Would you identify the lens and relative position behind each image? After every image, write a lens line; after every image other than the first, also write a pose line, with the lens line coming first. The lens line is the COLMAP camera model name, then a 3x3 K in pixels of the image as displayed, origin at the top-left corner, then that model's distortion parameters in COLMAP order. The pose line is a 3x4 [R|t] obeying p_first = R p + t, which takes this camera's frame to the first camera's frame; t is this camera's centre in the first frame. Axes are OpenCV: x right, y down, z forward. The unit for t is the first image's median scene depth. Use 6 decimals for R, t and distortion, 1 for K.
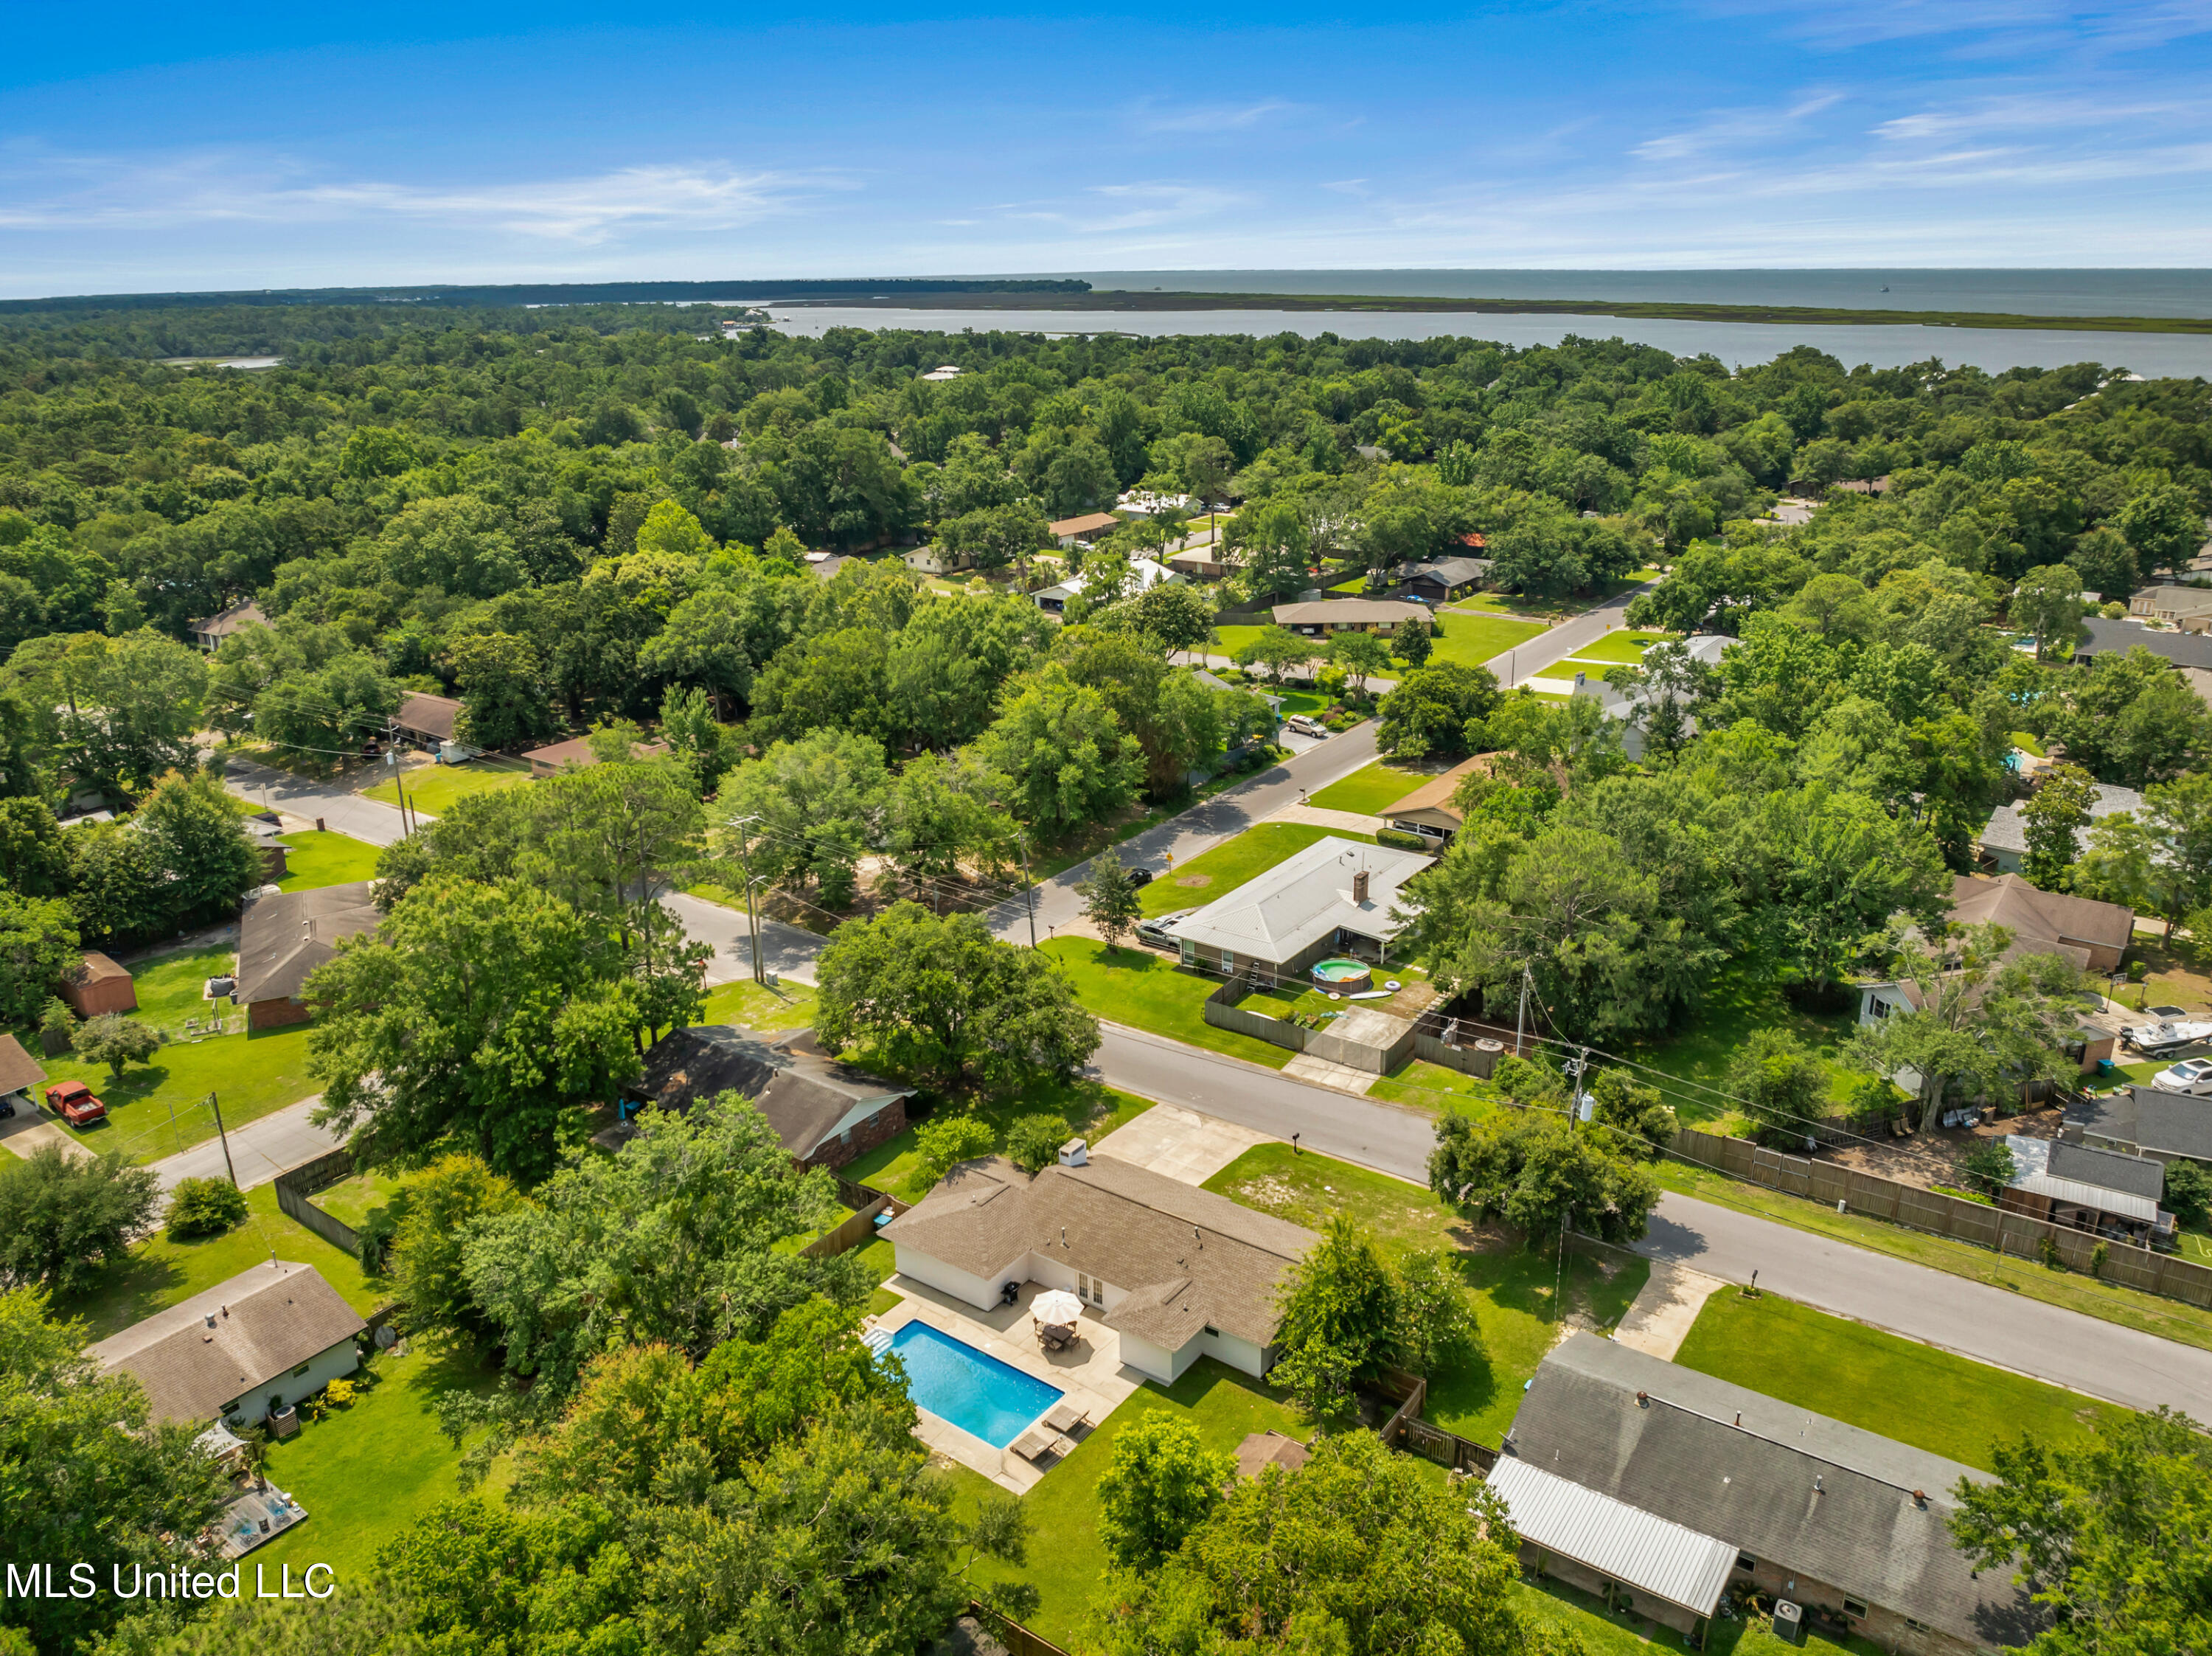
lens RADIAL K [[1565.2, 0, 1095.1], [0, 1565.2, 830.6], [0, 0, 1]] dist [-0.037006, 0.002133]
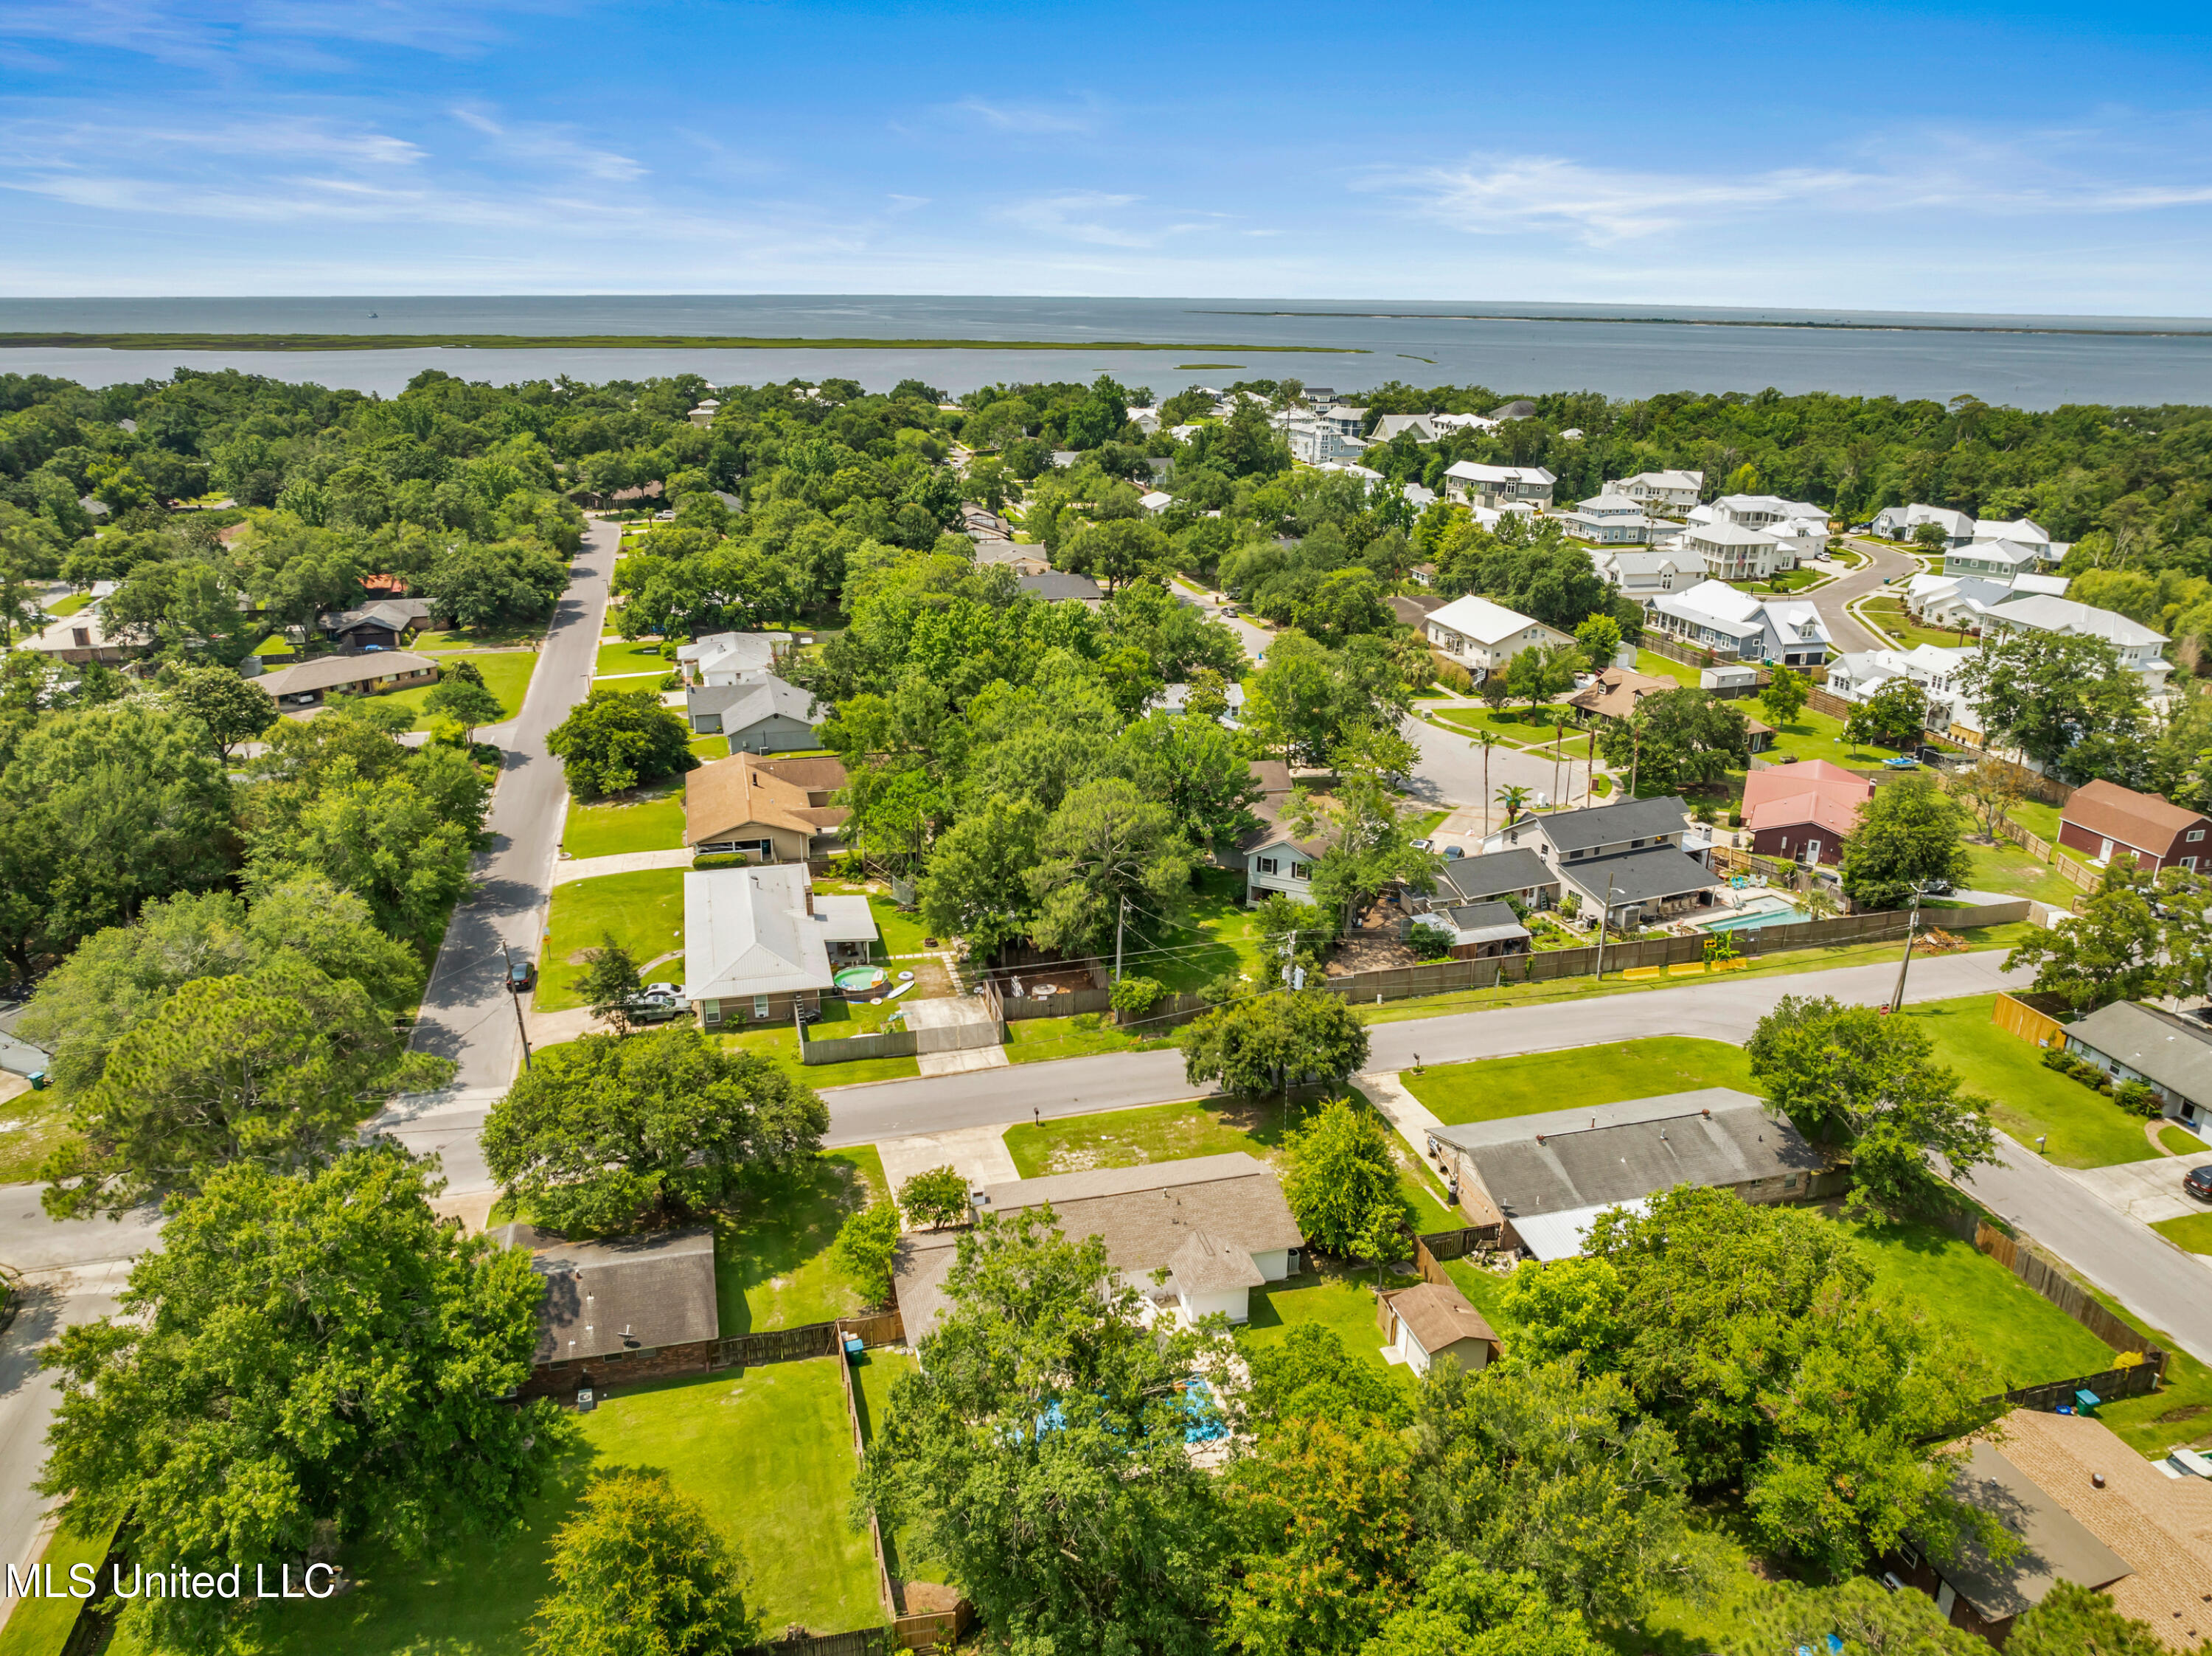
lens RADIAL K [[1573.4, 0, 1077.0], [0, 1573.4, 788.2], [0, 0, 1]] dist [-0.069519, -0.004053]
pose [[0.639226, -0.212187, 0.739166, -0.415308], [0.240640, 0.968101, 0.069802, -0.058329], [-0.730399, 0.133254, 0.669896, 0.166086]]
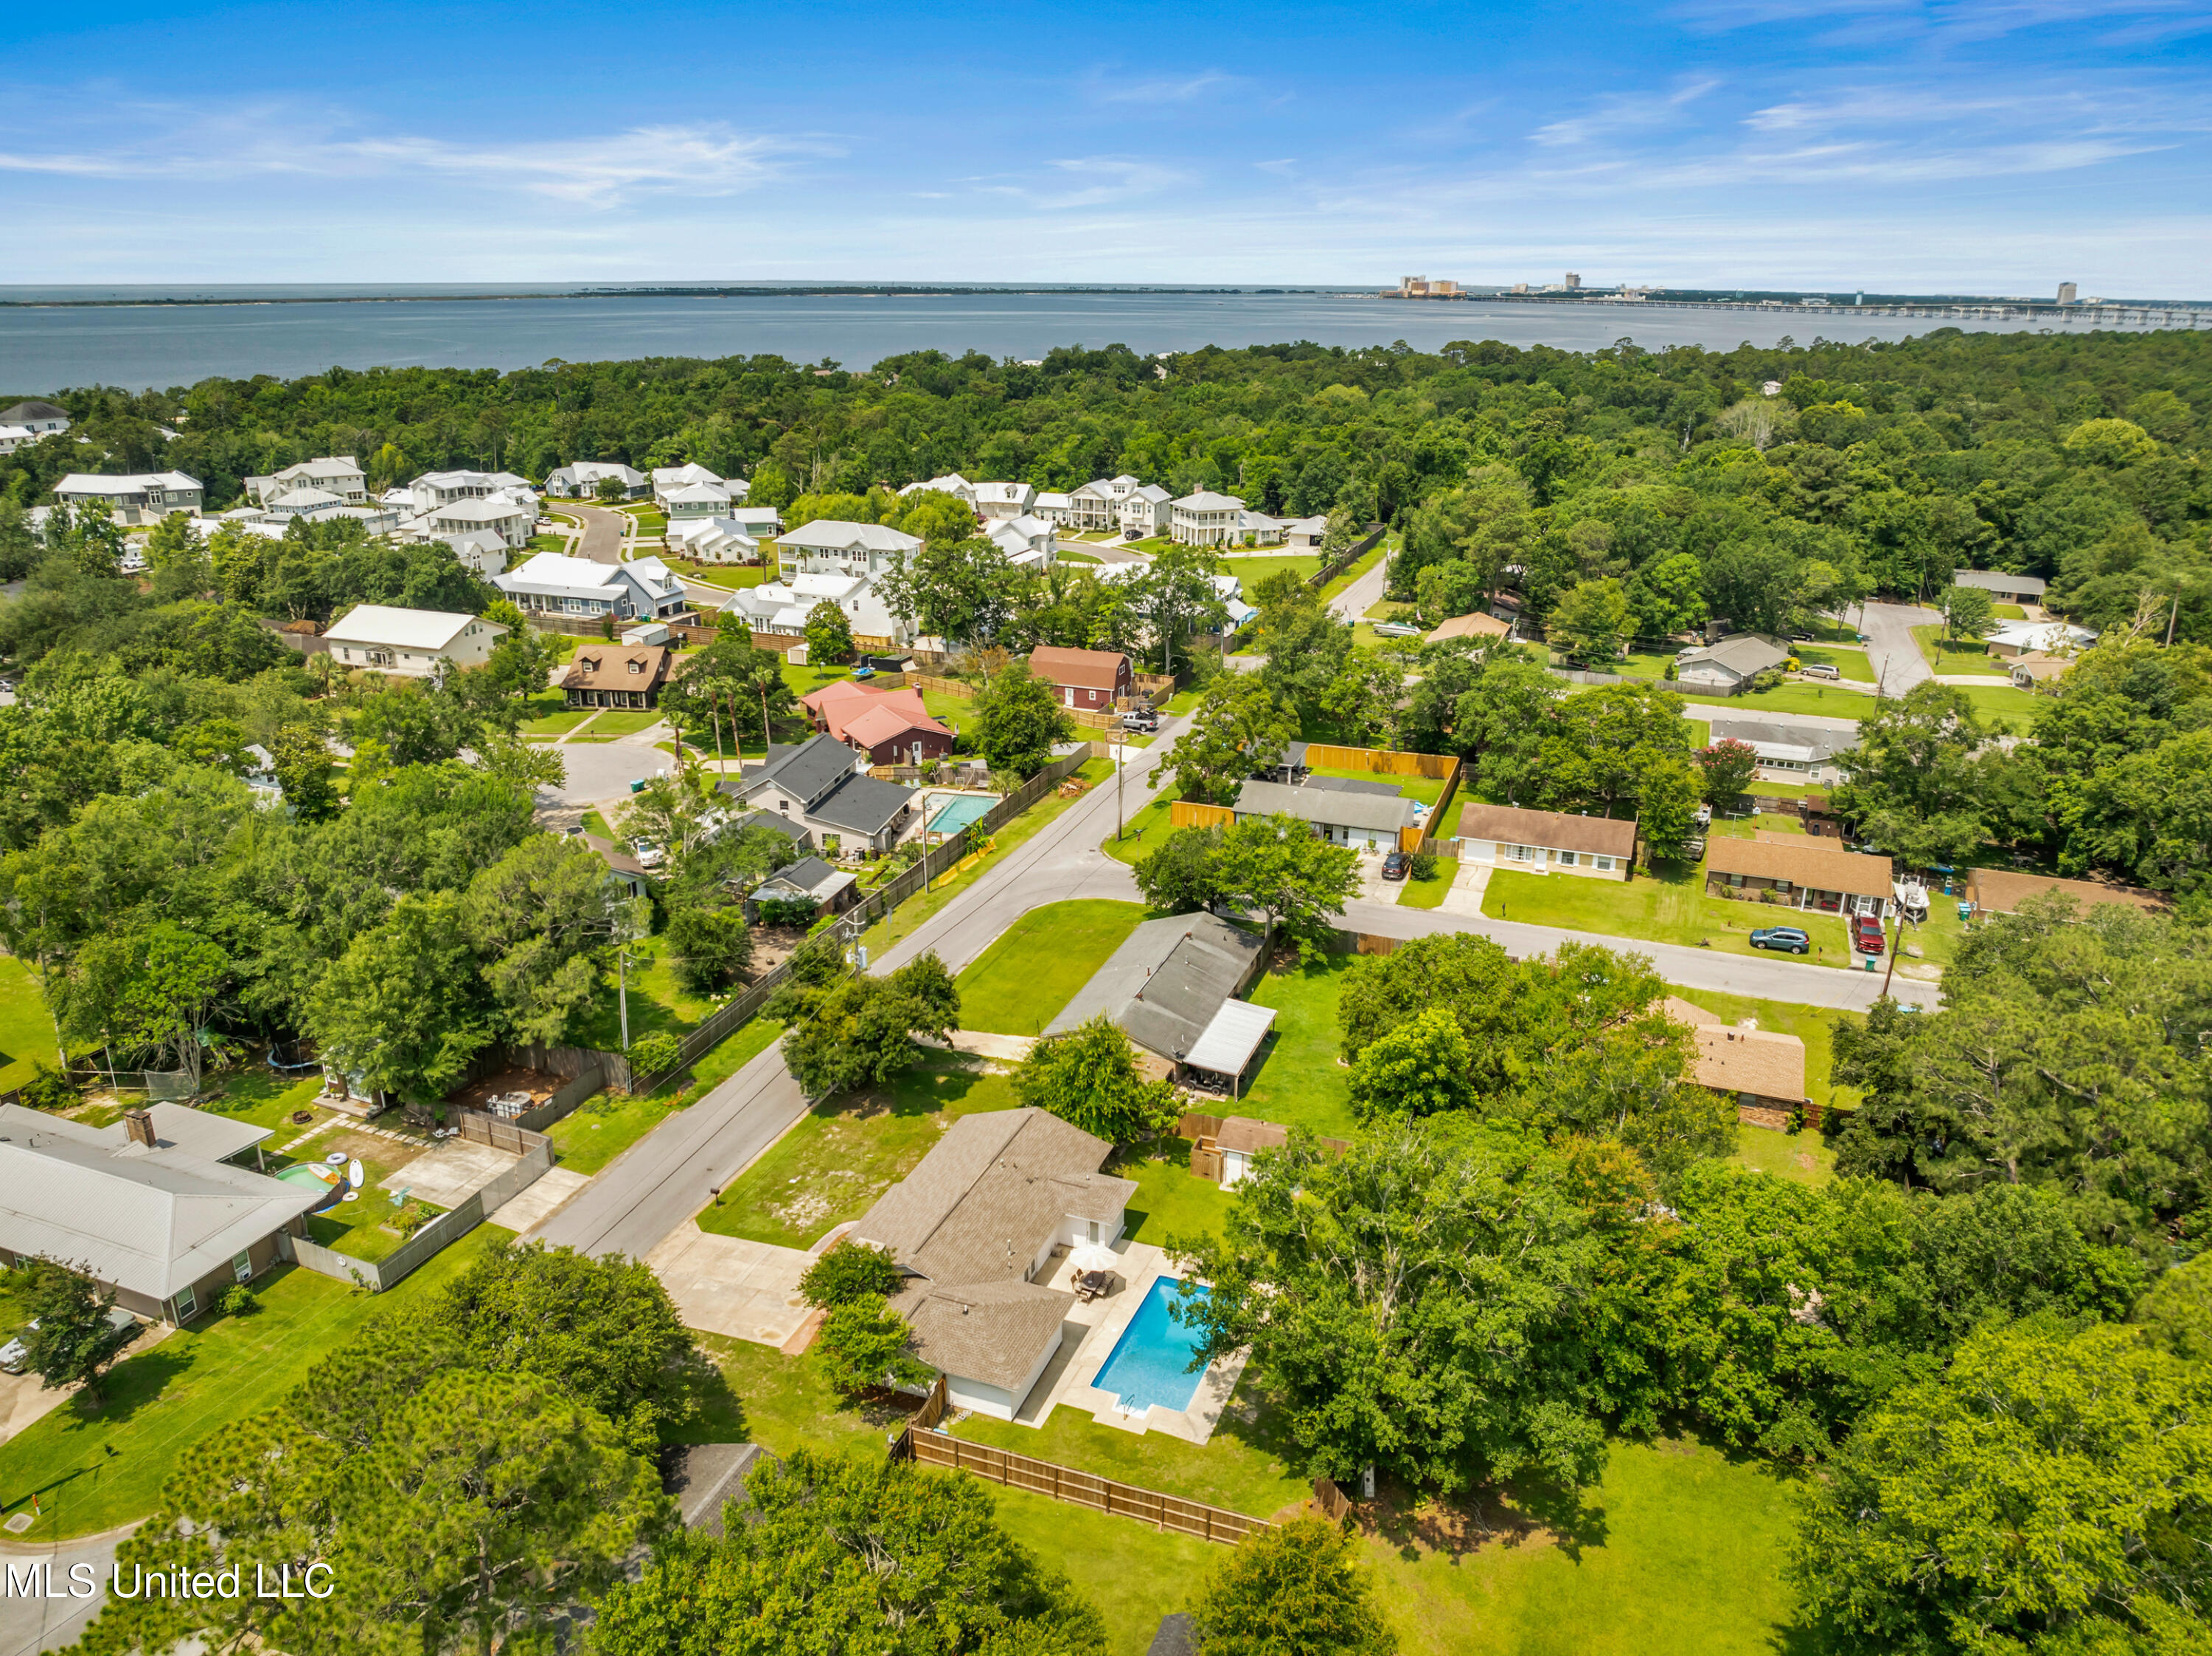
lens RADIAL K [[1565.2, 0, 1095.1], [0, 1565.2, 830.6], [0, 0, 1]] dist [-0.037006, 0.002133]
pose [[-0.259417, -0.306949, 0.915689, -0.512997], [0.320022, 0.867258, 0.381377, -0.197677], [-0.911202, 0.391976, -0.126751, 0.574421]]
